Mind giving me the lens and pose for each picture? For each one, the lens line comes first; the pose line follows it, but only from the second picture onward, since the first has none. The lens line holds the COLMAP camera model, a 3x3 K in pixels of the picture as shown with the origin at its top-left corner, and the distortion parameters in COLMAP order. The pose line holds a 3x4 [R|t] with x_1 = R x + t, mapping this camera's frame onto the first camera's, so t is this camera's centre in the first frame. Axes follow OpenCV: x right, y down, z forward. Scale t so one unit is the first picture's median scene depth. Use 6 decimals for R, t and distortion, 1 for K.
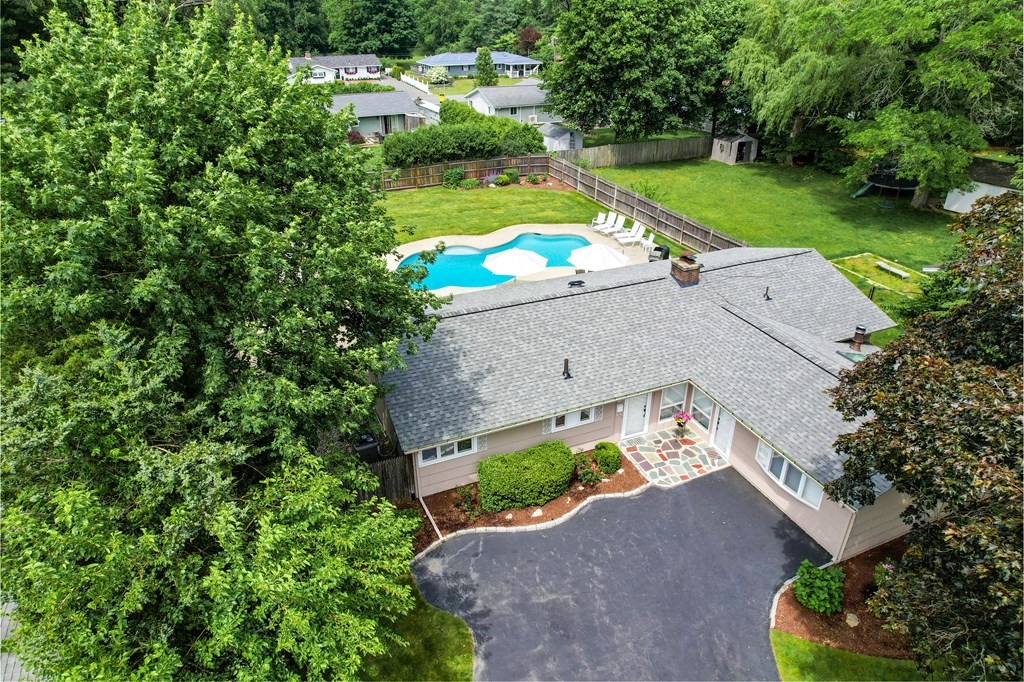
lens RADIAL K [[651.5, 0, 512.0], [0, 651.5, 341.0], [0, 0, 1]] dist [-0.063365, 0.036828]
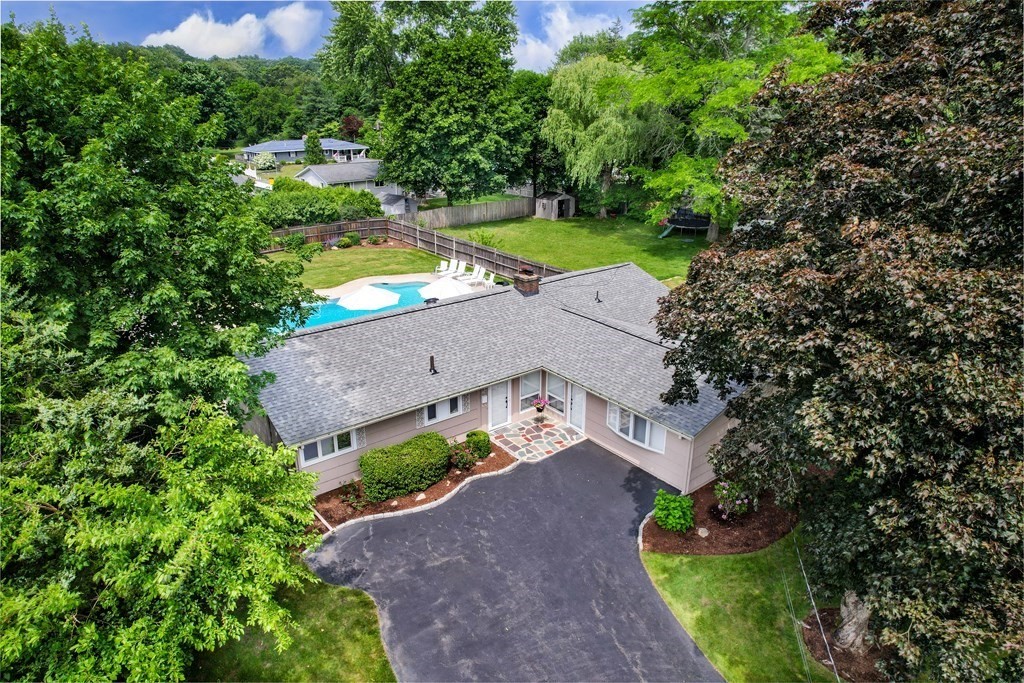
lens RADIAL K [[651.5, 0, 512.0], [0, 651.5, 341.5], [0, 0, 1]] dist [-0.063365, 0.036828]
pose [[0.966740, -0.088322, 0.240025, -0.041961], [0.118368, 0.986431, -0.113769, 0.131275], [-0.226720, 0.138397, 0.964077, -0.079278]]
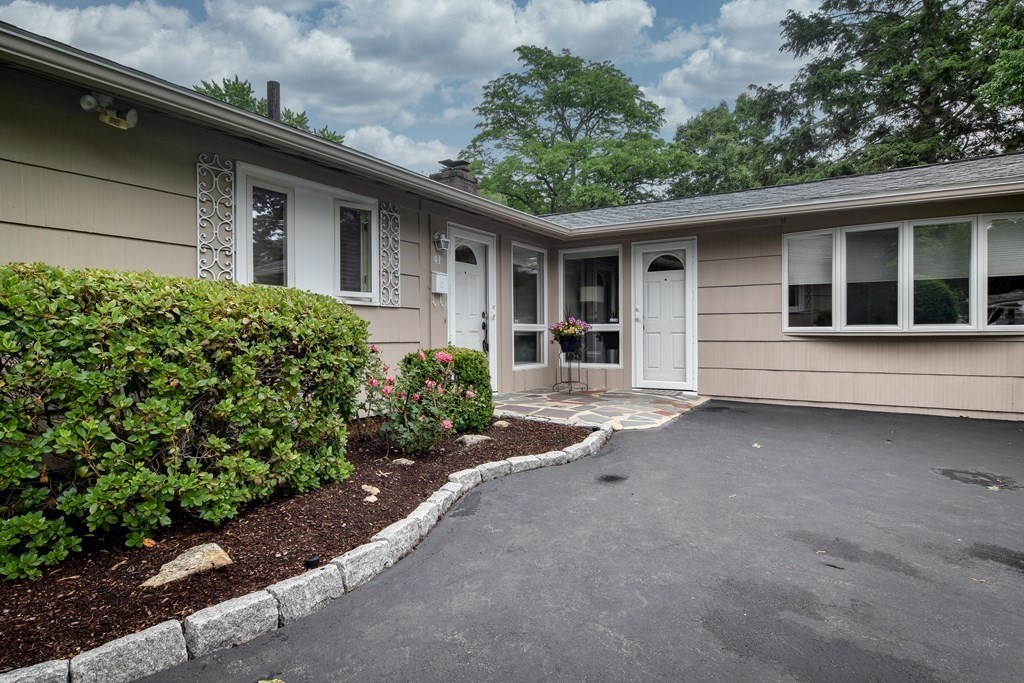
lens RADIAL K [[542.7, 0, 512.0], [0, 542.7, 341.5], [0, 0, 1]] dist [-0.002950, -0.000726]
pose [[0.826740, -0.010967, 0.562477, 0.026725], [0.268732, 0.886068, -0.377711, 0.245390], [-0.494250, 0.463425, 0.735496, 0.735354]]
